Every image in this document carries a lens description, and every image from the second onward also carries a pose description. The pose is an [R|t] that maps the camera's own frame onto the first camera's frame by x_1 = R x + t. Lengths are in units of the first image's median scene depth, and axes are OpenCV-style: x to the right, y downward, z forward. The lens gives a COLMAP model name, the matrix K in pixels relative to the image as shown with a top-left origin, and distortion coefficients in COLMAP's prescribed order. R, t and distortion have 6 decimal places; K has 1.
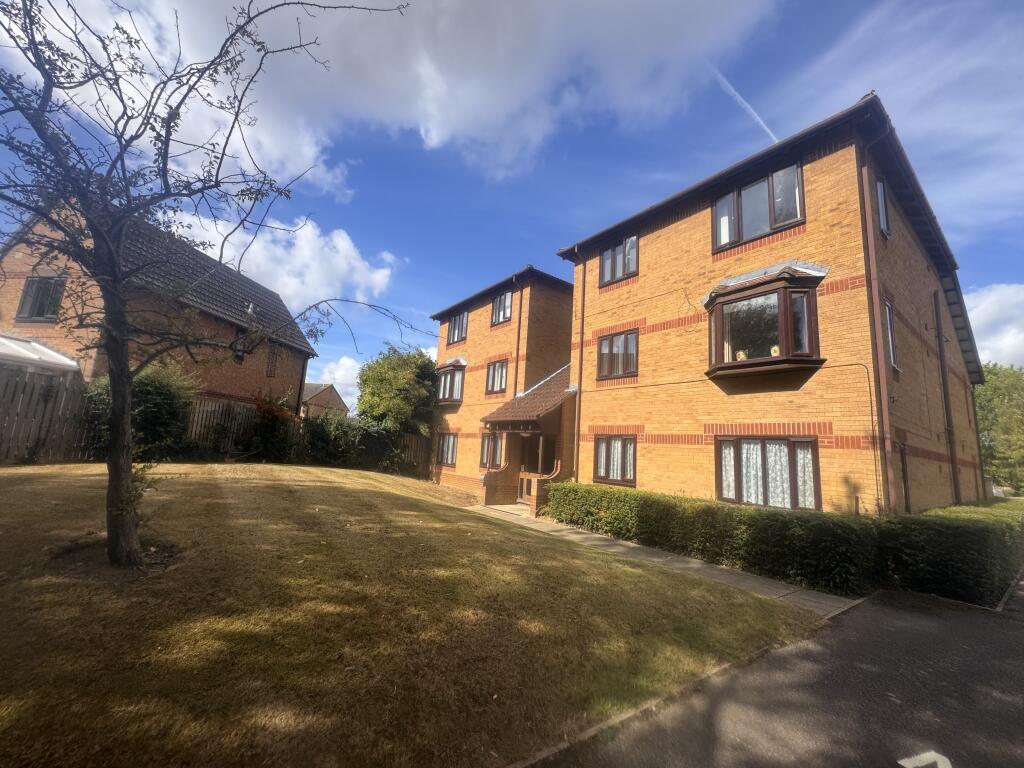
lens RADIAL K [[404.0, 0, 512.0], [0, 404.0, 384.0], [0, 0, 1]] dist [-0.004028, 0.000175]
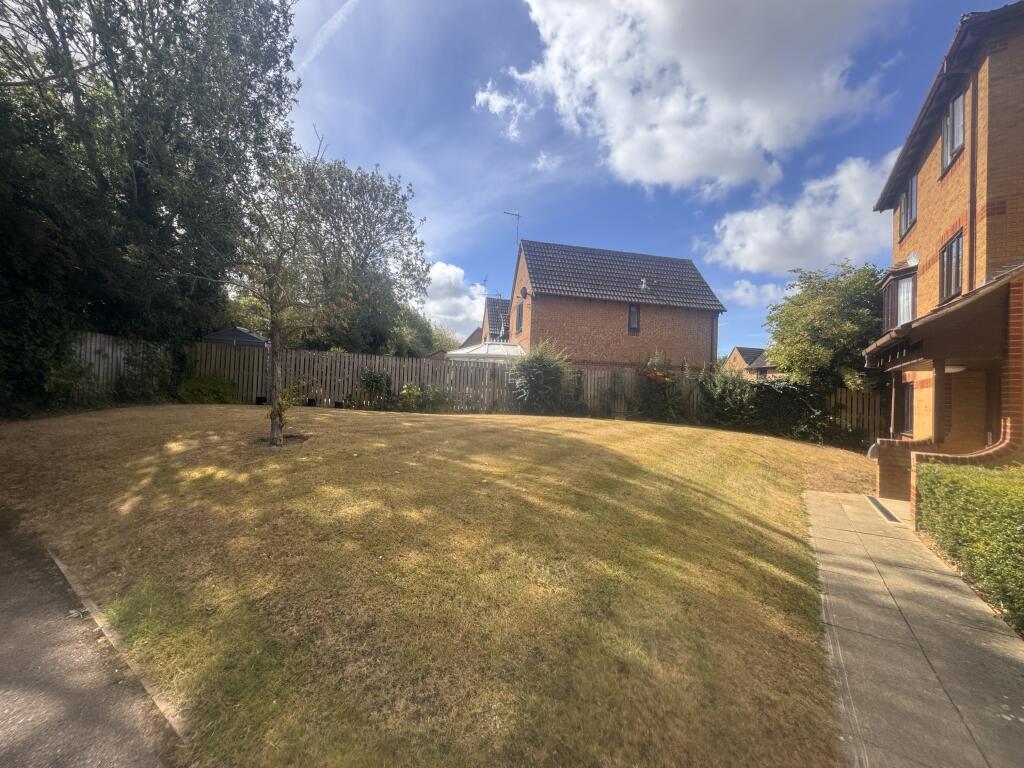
lens RADIAL K [[404.0, 0, 512.0], [0, 404.0, 384.0], [0, 0, 1]] dist [-0.004028, 0.000175]
pose [[0.345791, -0.069612, -0.935726, 0.247568], [0.132597, 0.990862, -0.024713, 0.067096], [0.928895, -0.115529, 0.351862, 0.261650]]
